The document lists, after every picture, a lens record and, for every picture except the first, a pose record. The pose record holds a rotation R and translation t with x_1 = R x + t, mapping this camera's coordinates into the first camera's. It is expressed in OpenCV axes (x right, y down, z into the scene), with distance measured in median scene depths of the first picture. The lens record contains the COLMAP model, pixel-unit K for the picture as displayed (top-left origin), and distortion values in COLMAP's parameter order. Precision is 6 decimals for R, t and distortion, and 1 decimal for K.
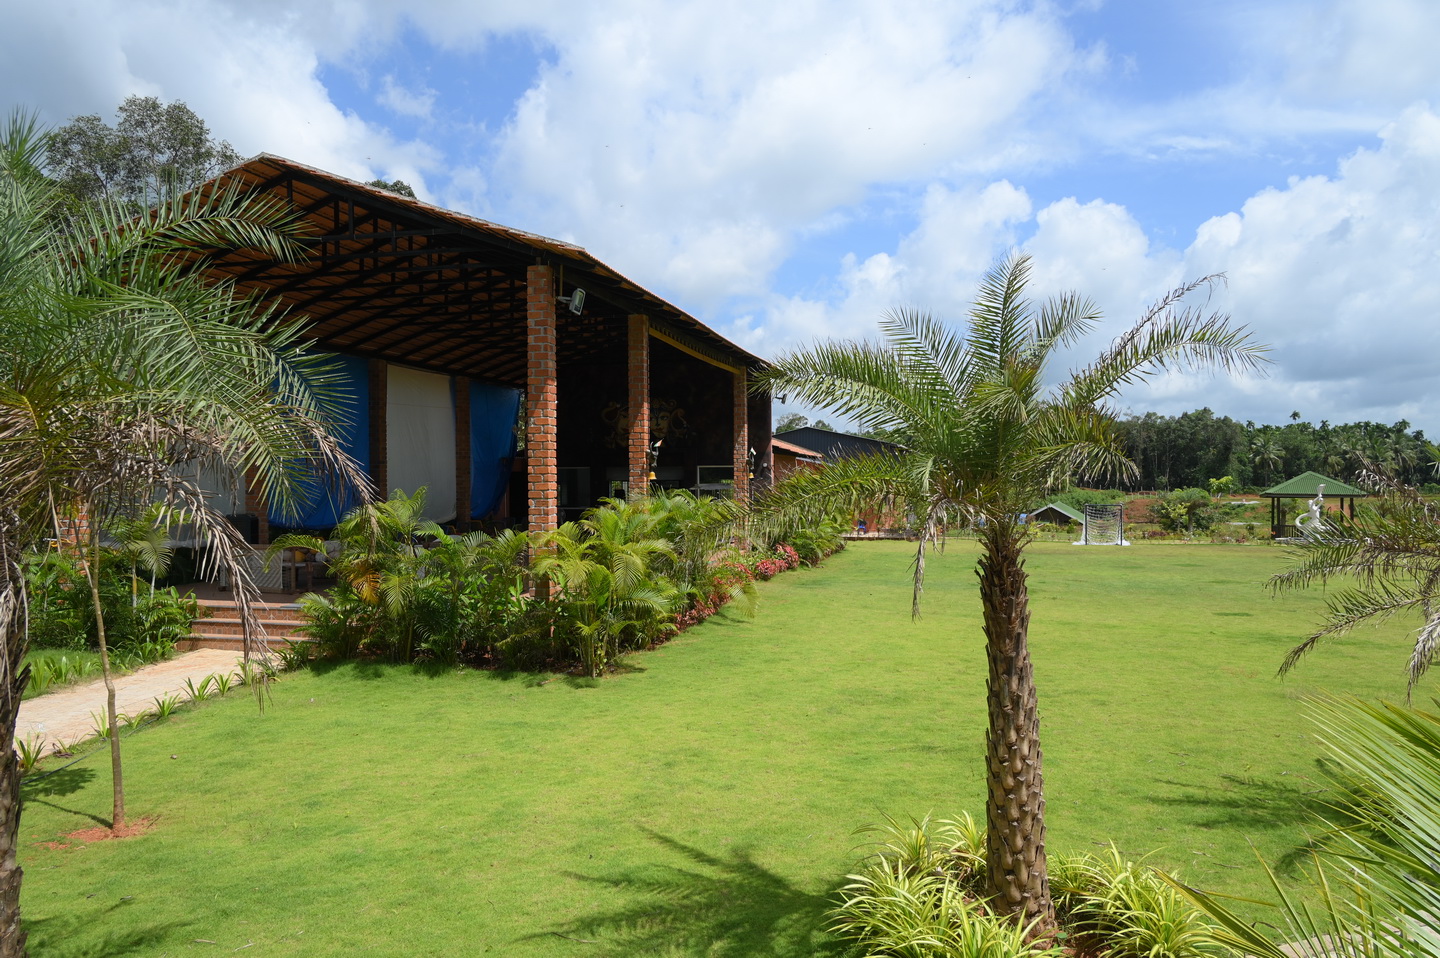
lens RADIAL K [[954.3, 0, 721.9], [0, 954.3, 495.8], [0, 0, 1]] dist [0.003727, -0.003514]
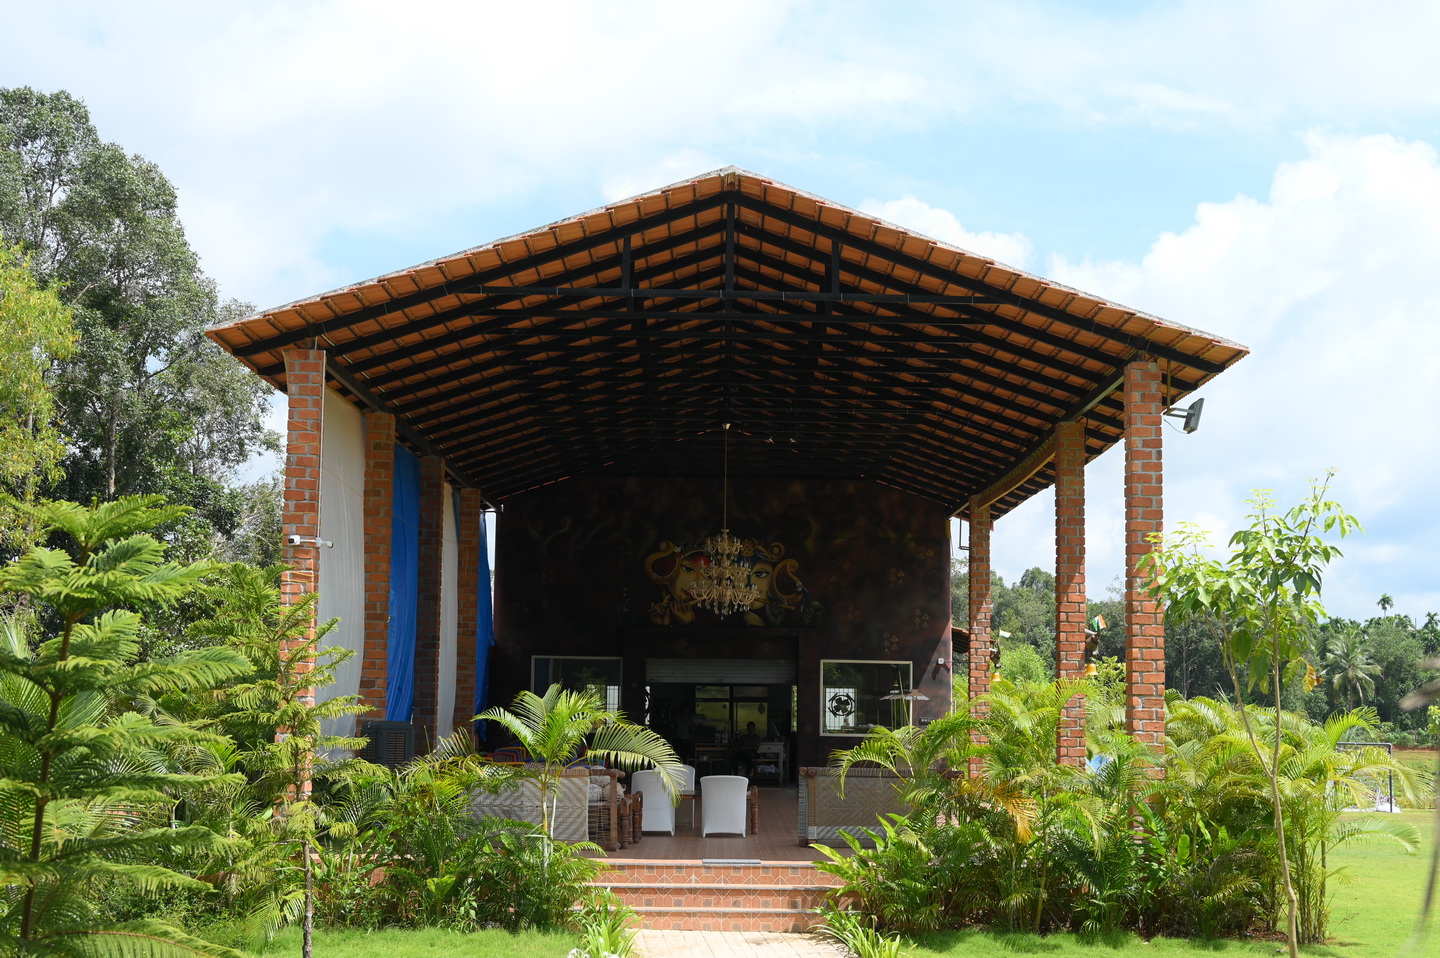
lens RADIAL K [[1998.8, 0, 720.0], [0, 1998.8, 479.0], [0, 0, 1]] dist [0.019075, 0.006389]
pose [[0.967156, 0.047937, 0.249621, -0.072392], [-0.015362, 0.991284, -0.130846, 0.003492], [-0.253717, 0.122714, 0.959463, -0.027173]]
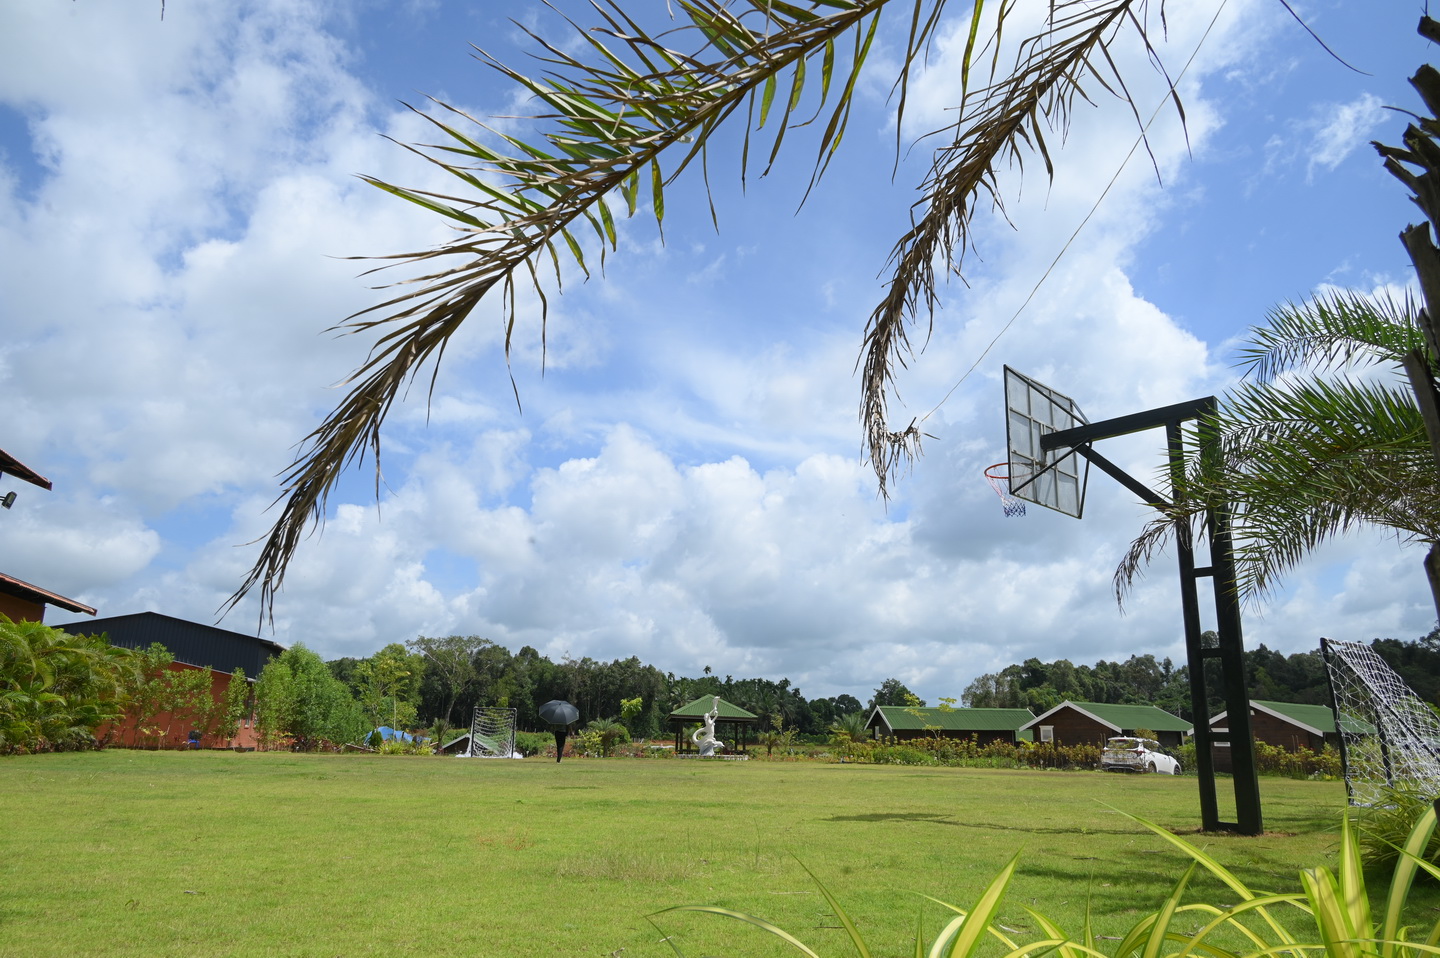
lens RADIAL K [[954.3, 0, 721.9], [0, 954.3, 495.8], [0, 0, 1]] dist [0.003727, -0.003514]
pose [[0.850037, 0.148211, 0.505442, 0.026543], [-0.013775, 0.965523, -0.259954, 0.010221], [-0.526543, 0.214007, 0.822772, 0.036799]]
